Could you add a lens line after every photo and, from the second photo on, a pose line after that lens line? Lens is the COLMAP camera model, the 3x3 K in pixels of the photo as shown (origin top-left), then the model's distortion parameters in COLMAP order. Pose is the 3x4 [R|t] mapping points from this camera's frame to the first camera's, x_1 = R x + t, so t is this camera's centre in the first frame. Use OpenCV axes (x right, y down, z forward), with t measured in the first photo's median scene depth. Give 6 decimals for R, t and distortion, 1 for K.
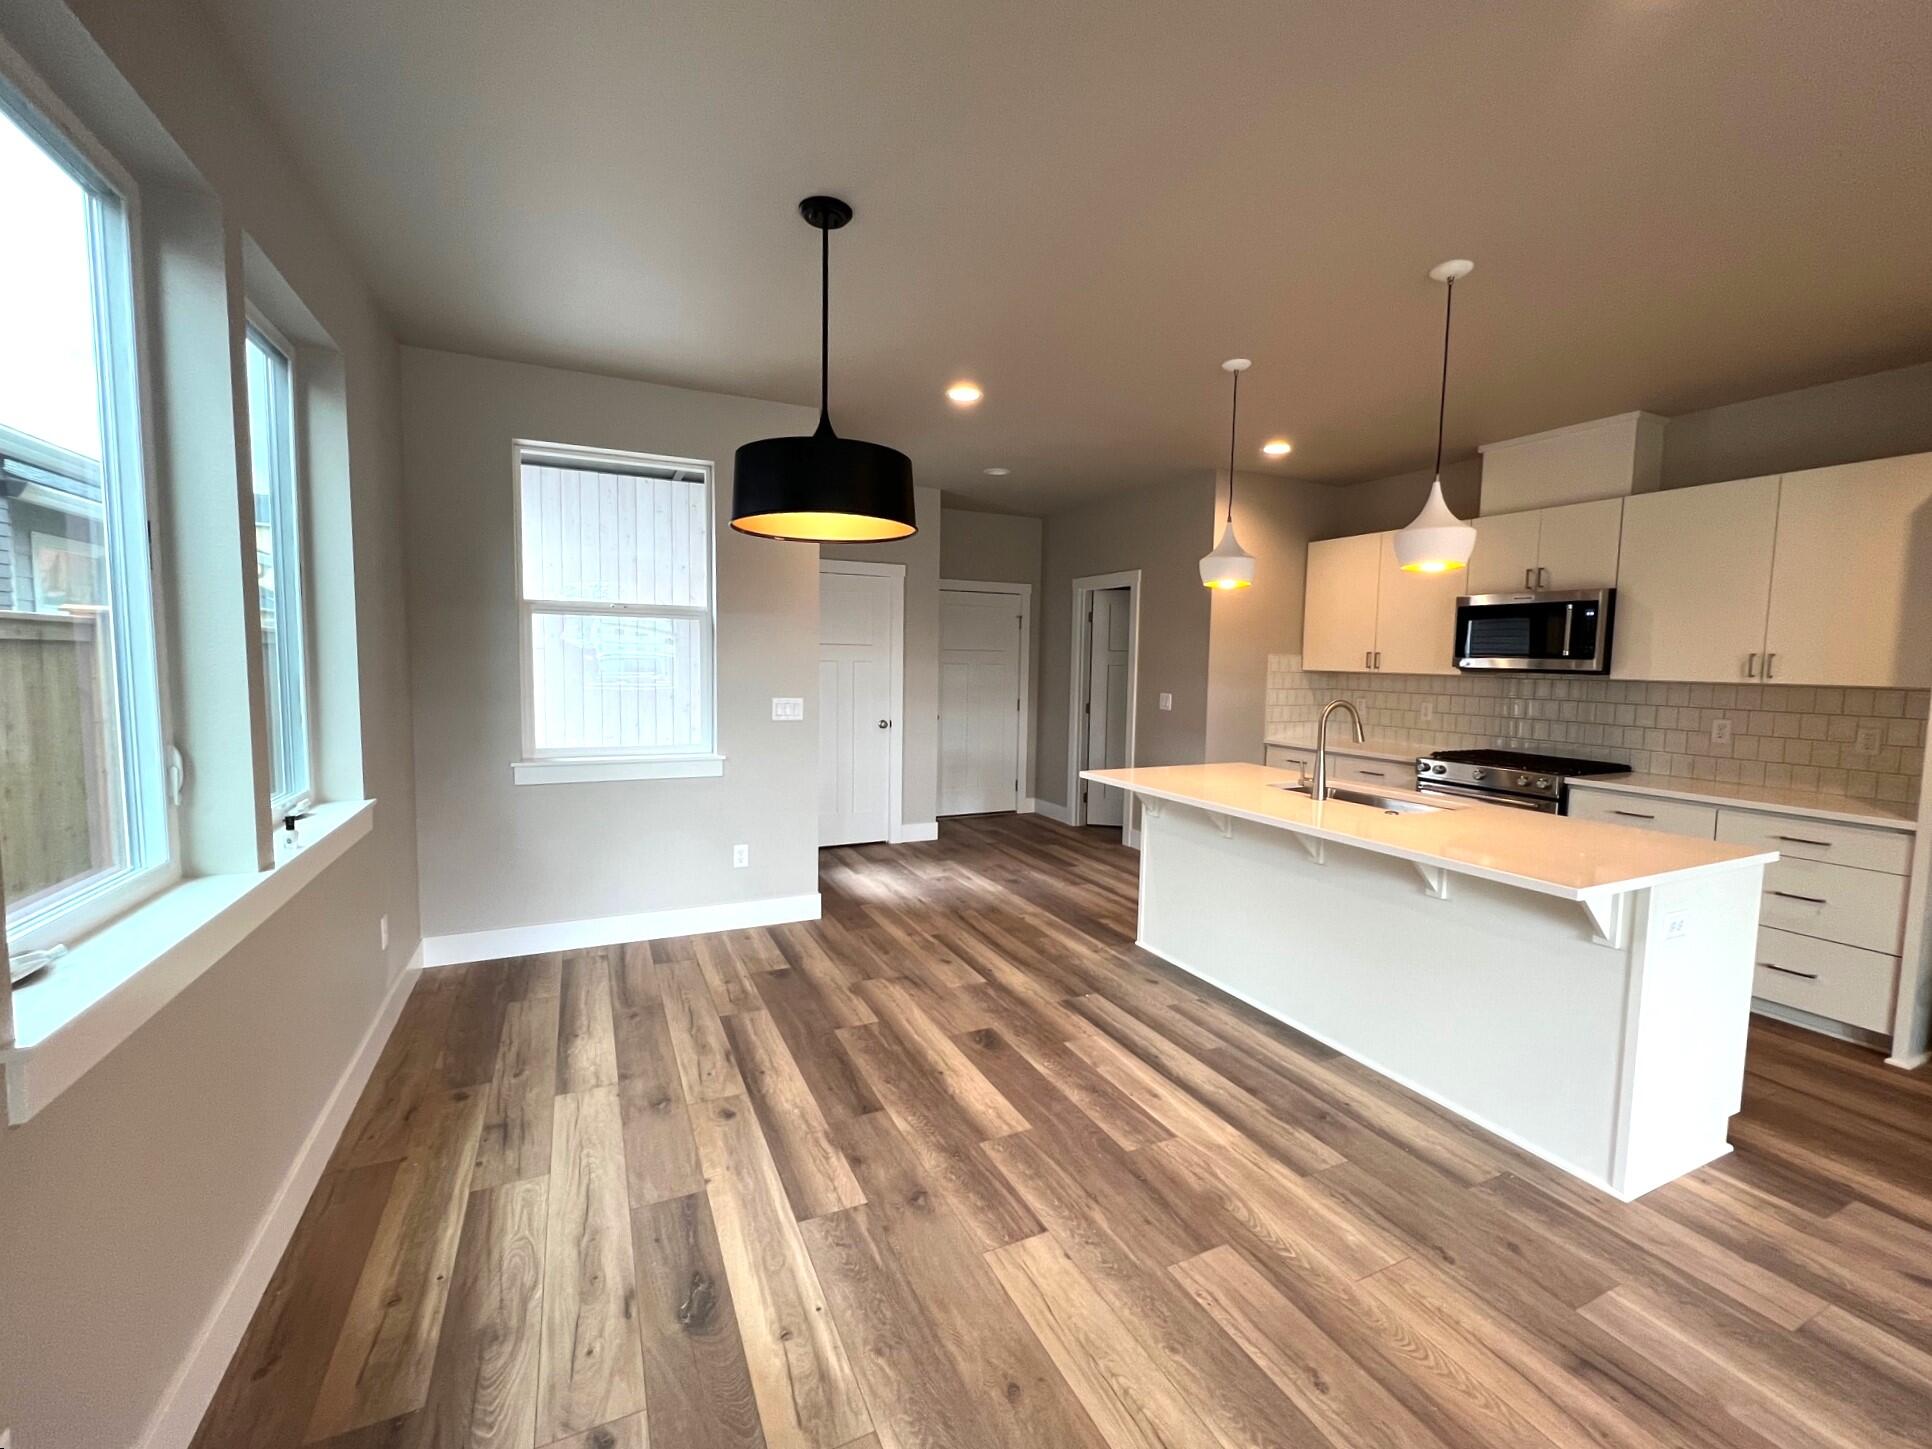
lens RADIAL K [[808.2, 0, 965.9], [0, 808.2, 720.4], [0, 0, 1]] dist [0.000445, 0.000403]
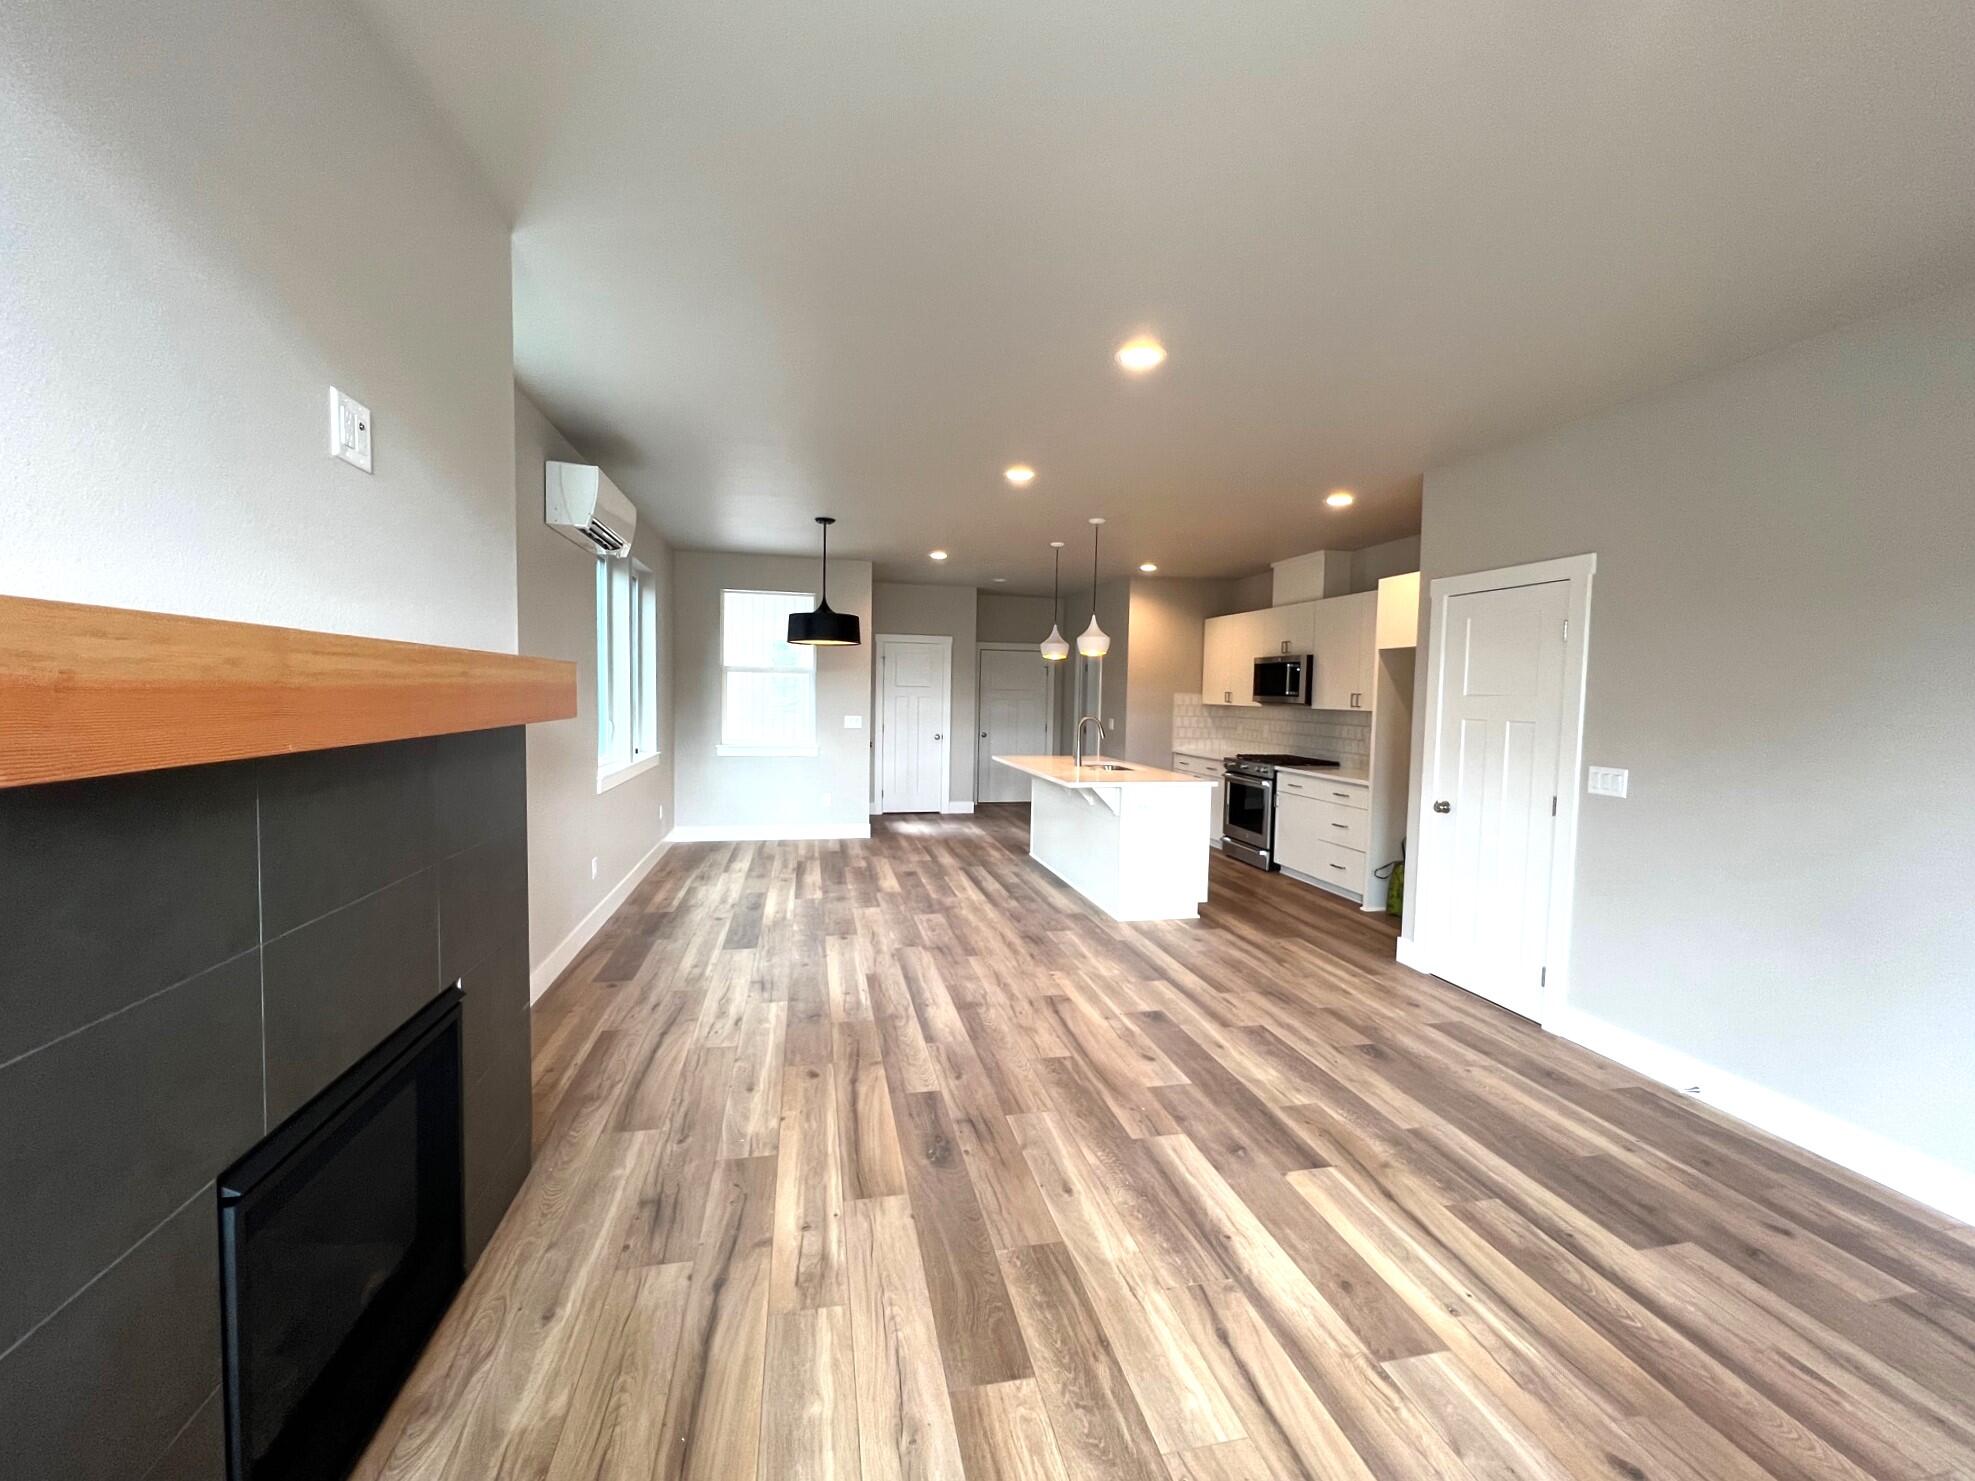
lens RADIAL K [[809.6, 0, 987.5], [0, 809.6, 740.5], [0, 0, 1]] dist [0.001175, -0.000078]
pose [[0.973763, 0.014786, -0.227082, 0.622516], [-0.019896, 0.999597, -0.020228, 0.073194], [0.226692, 0.024216, 0.973666, -0.918915]]
